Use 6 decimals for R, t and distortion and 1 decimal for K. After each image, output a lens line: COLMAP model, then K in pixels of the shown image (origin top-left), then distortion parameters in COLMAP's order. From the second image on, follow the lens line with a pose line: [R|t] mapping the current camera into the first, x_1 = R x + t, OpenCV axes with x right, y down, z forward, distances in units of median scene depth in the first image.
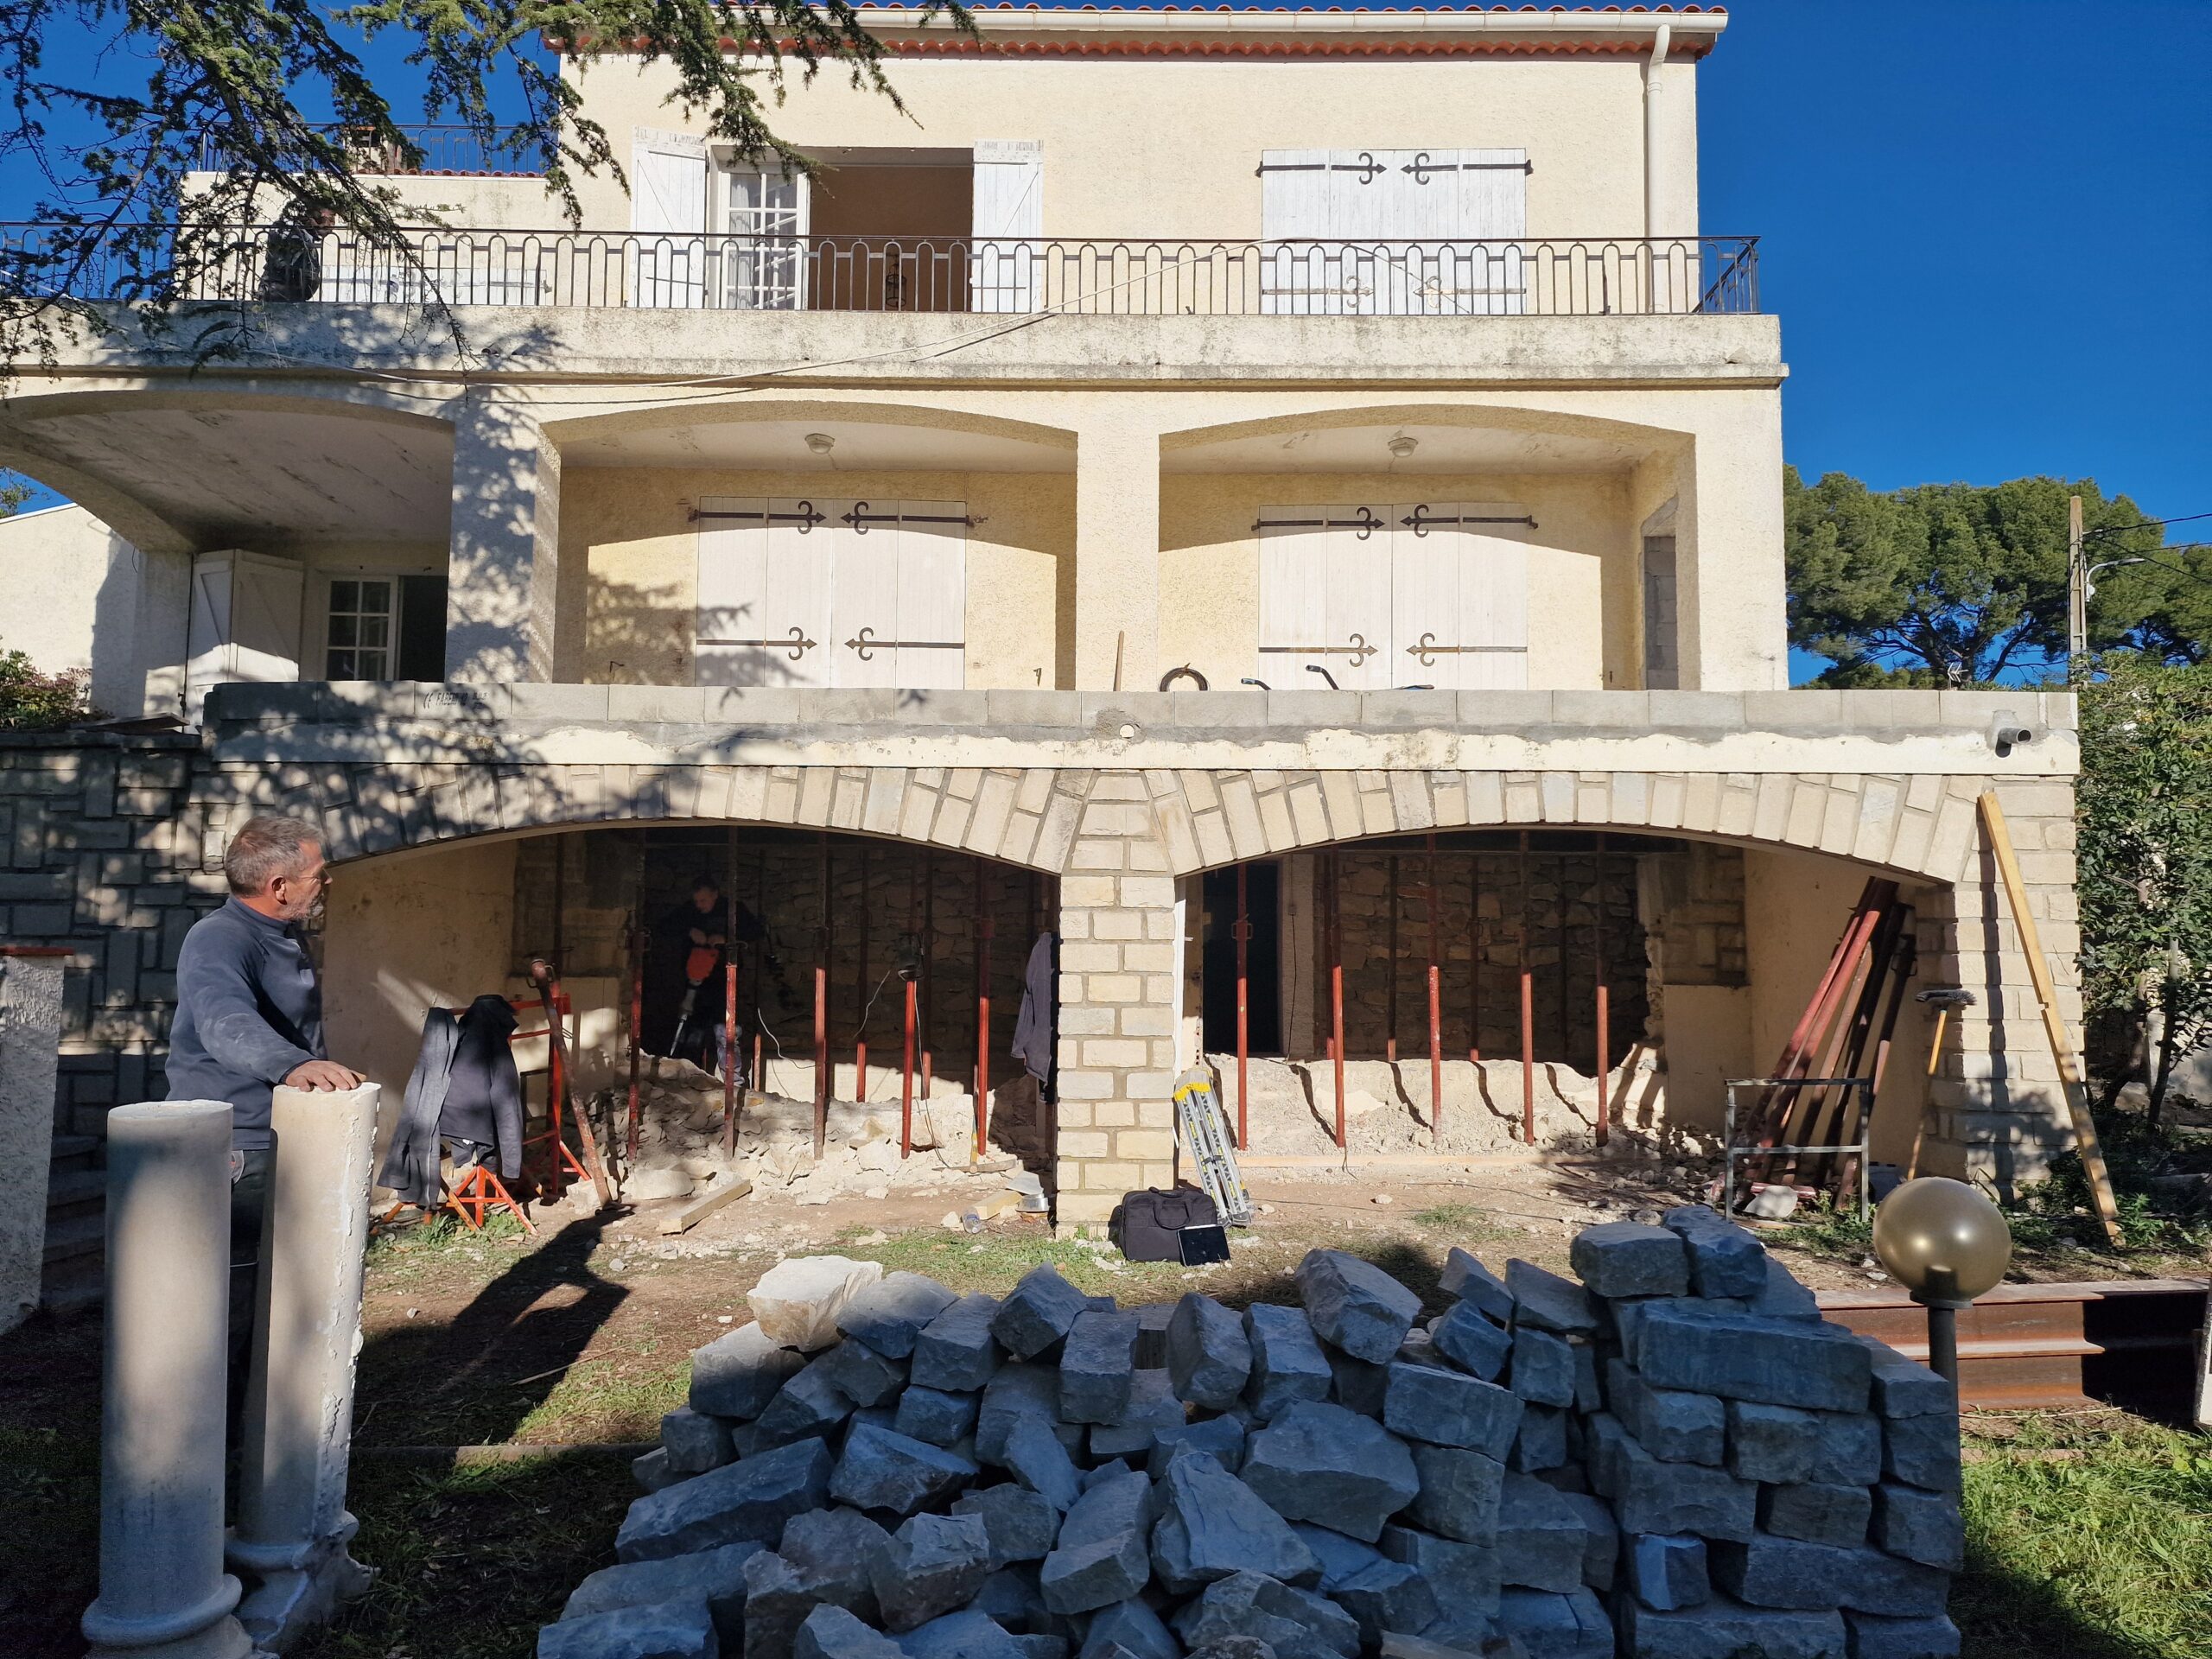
lens RADIAL K [[1435.4, 0, 1098.4], [0, 1435.4, 799.3], [0, 0, 1]] dist [0.037477, -0.061978]
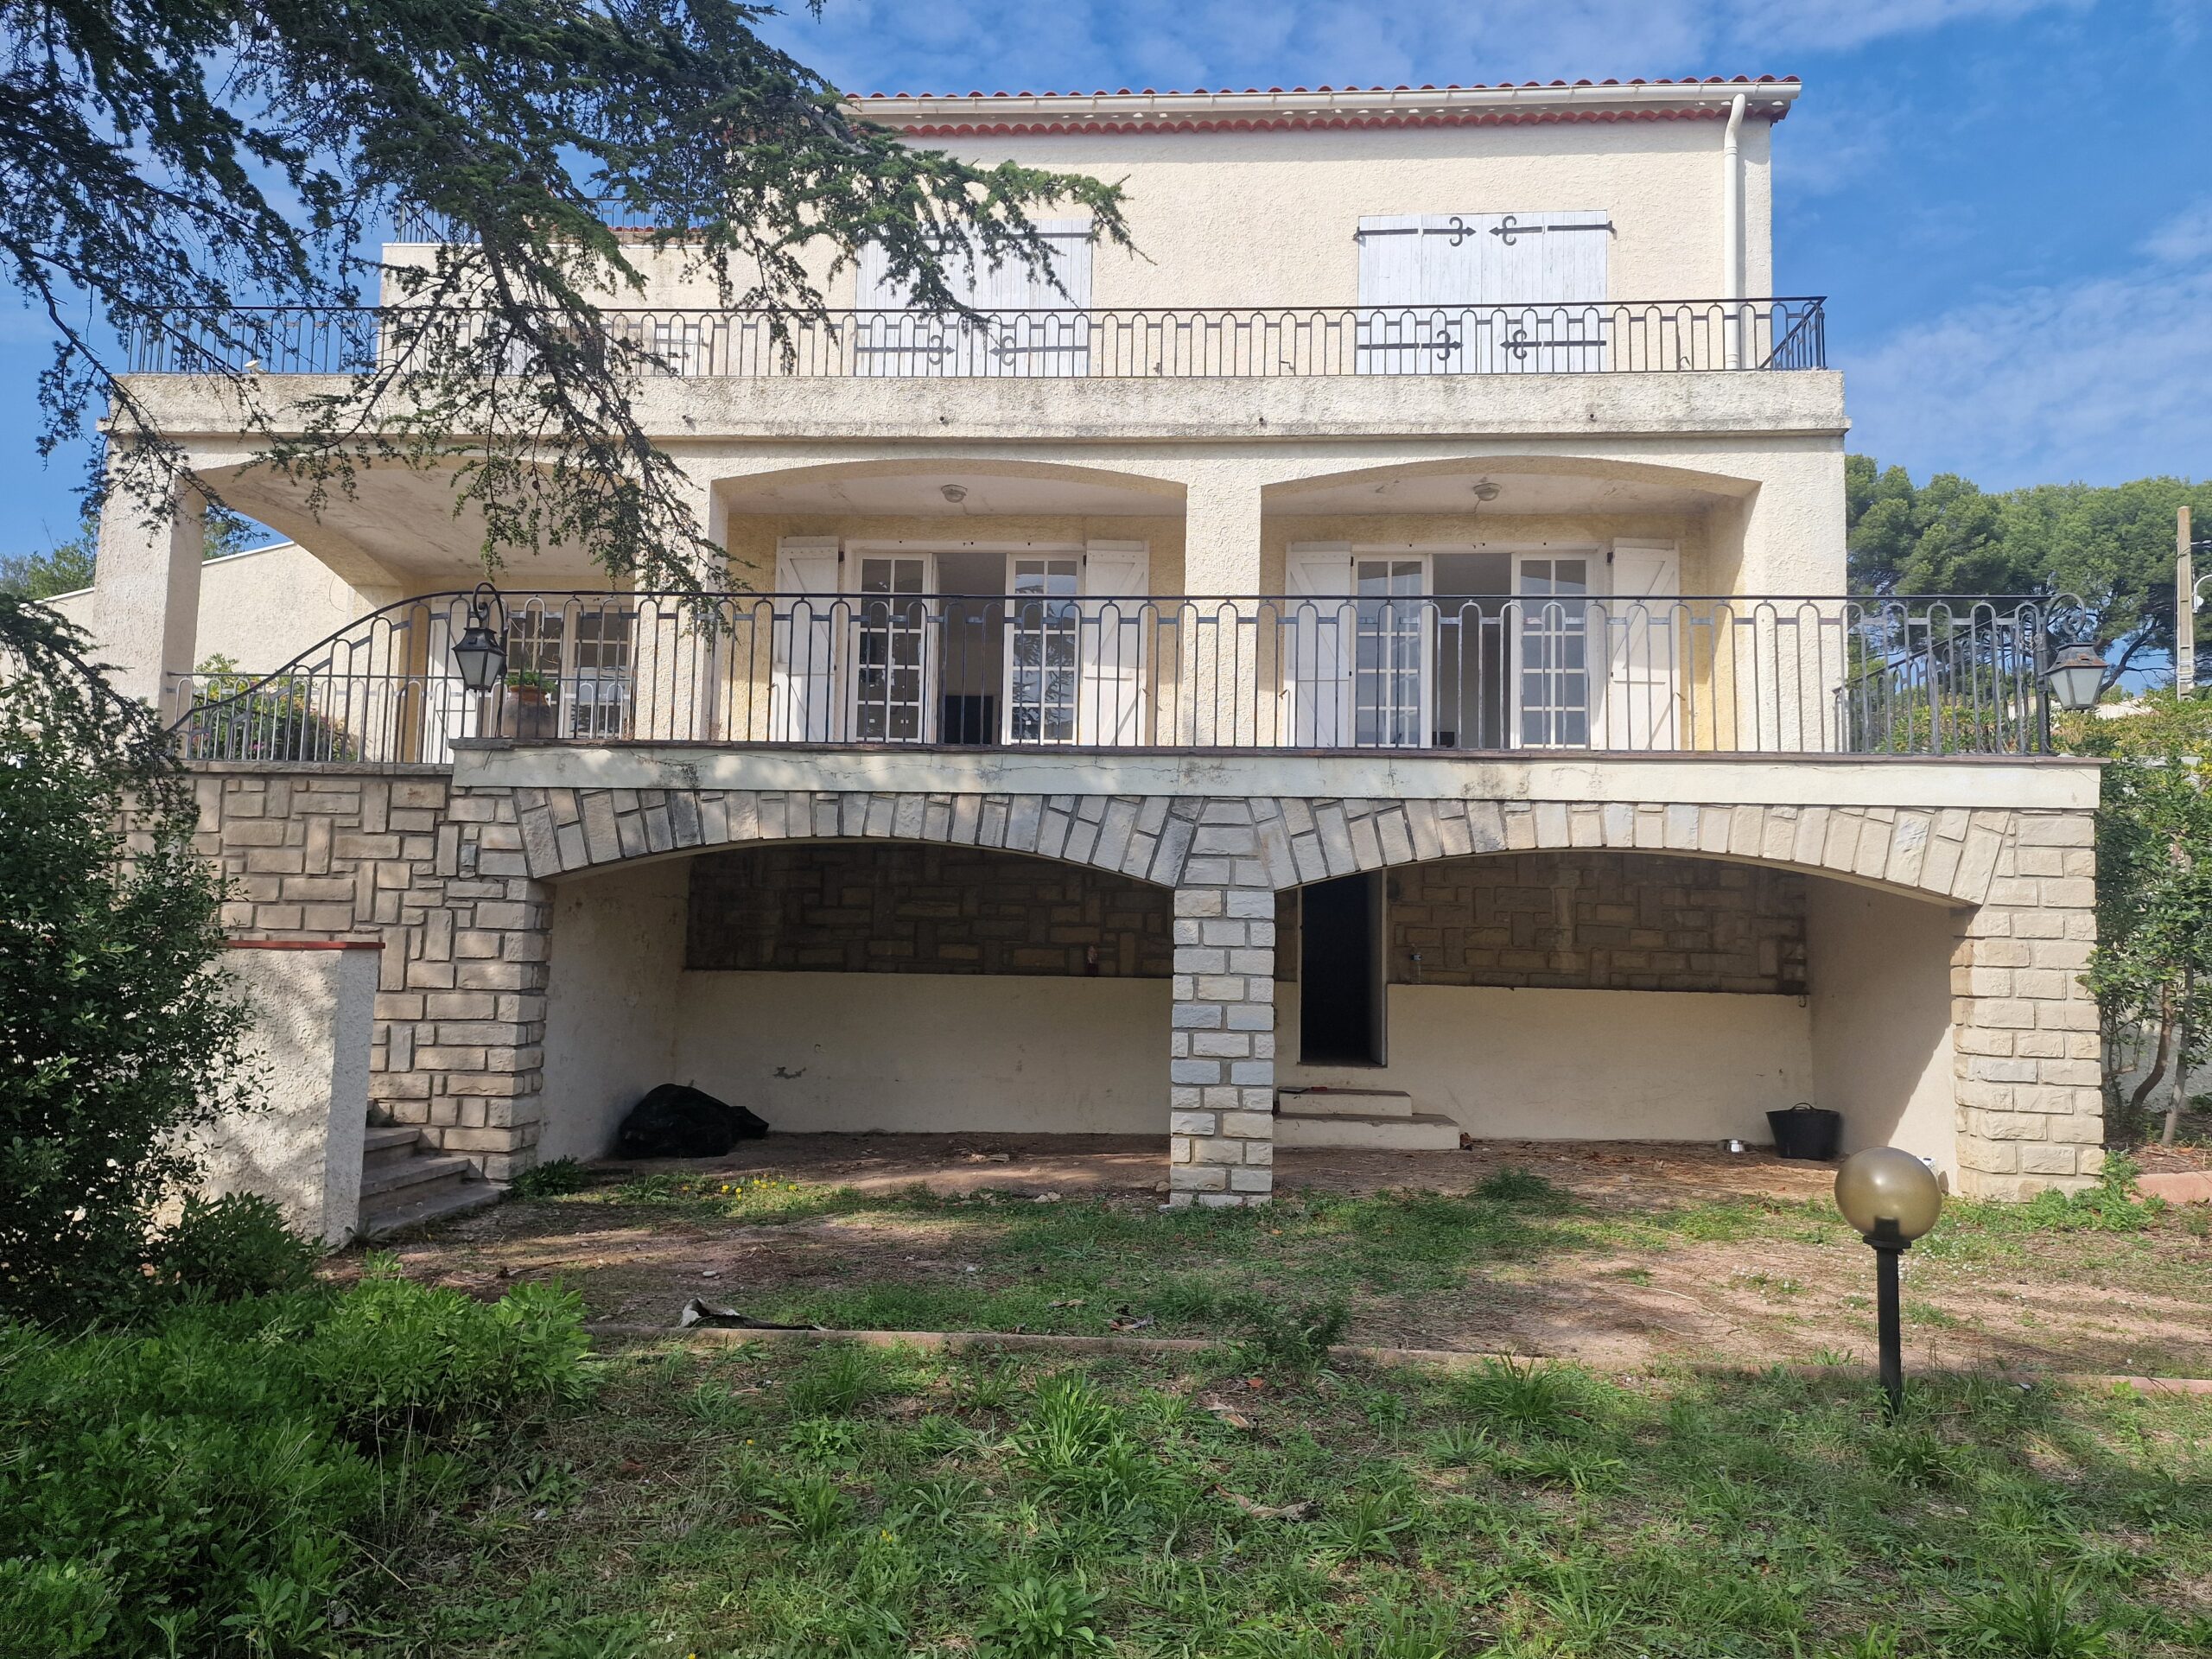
lens RADIAL K [[1435.4, 0, 1098.4], [0, 1435.4, 799.3], [0, 0, 1]] dist [0.037477, -0.061978]
pose [[0.997810, 0.007046, -0.065770, -0.012068], [-0.006896, 0.999973, 0.002511, -0.021077], [0.065786, -0.002052, 0.997832, -0.150008]]
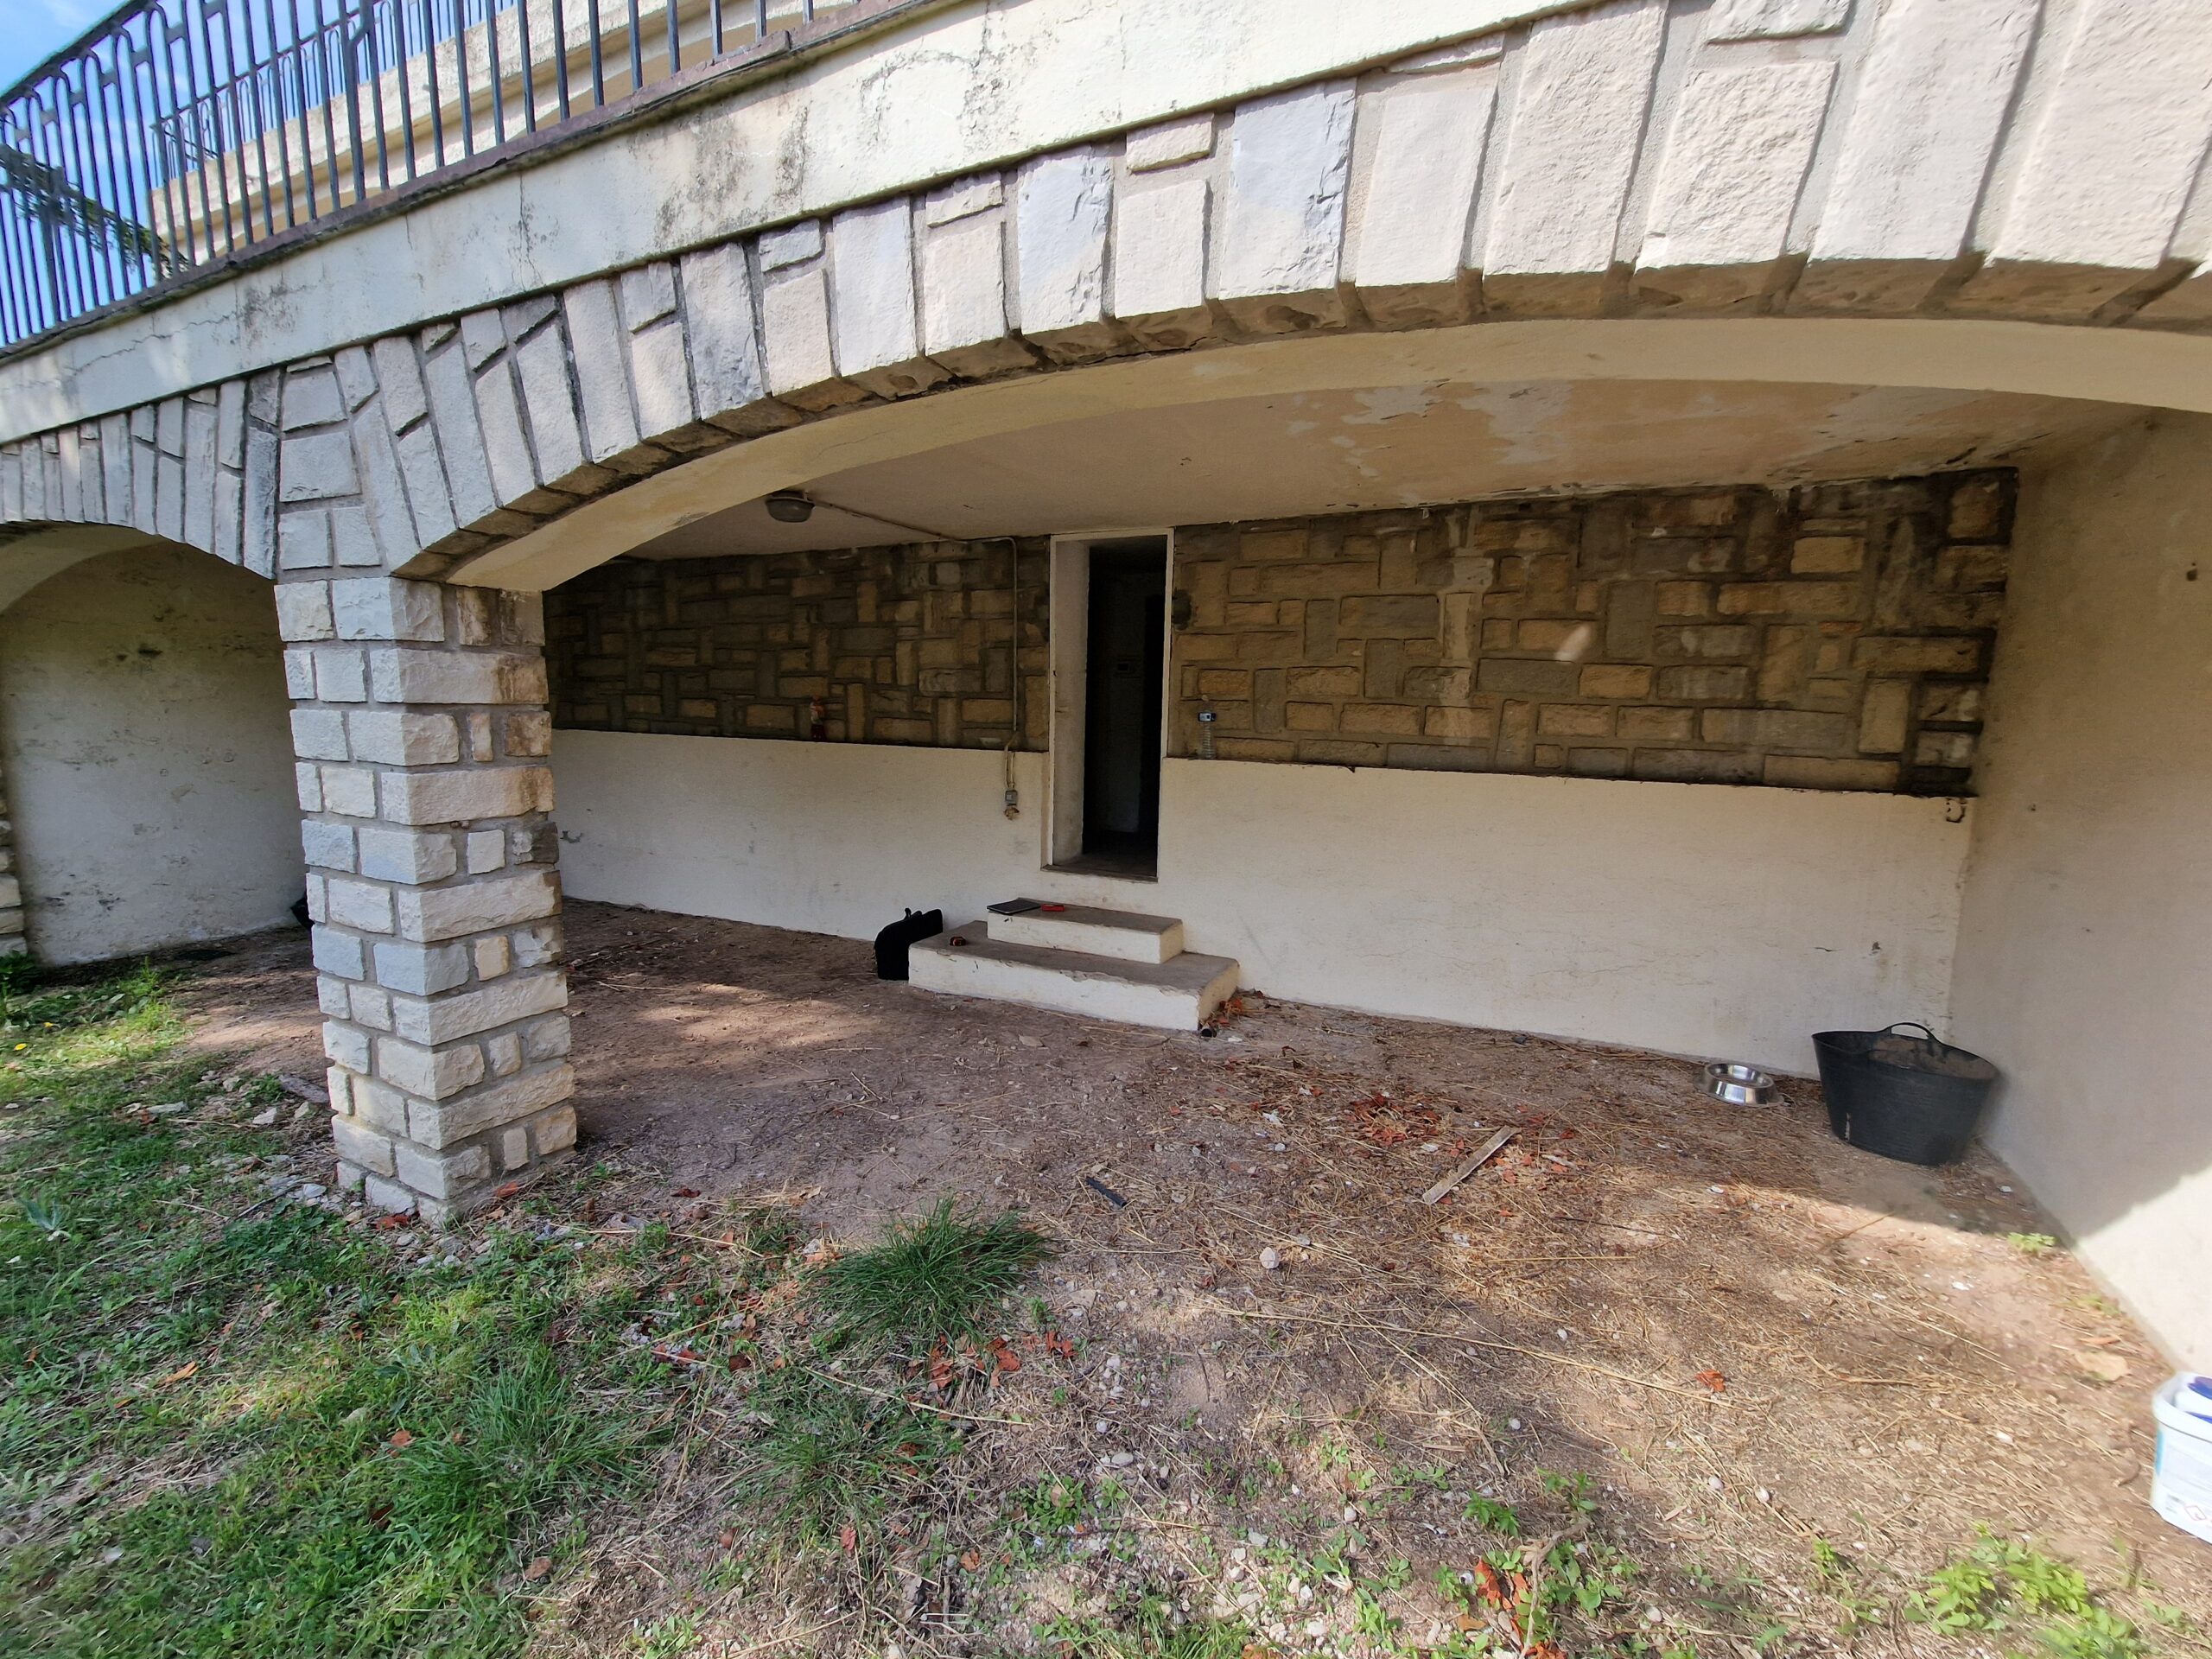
lens RADIAL K [[905.0, 0, 1115.1], [0, 905.0, 836.3], [0, 0, 1]] dist [0.009278, -0.008642]
pose [[0.911484, 0.070072, -0.405322, 0.411883], [0.034626, 0.968815, 0.245355, 0.072524], [0.409875, -0.237672, 0.880633, 0.795965]]
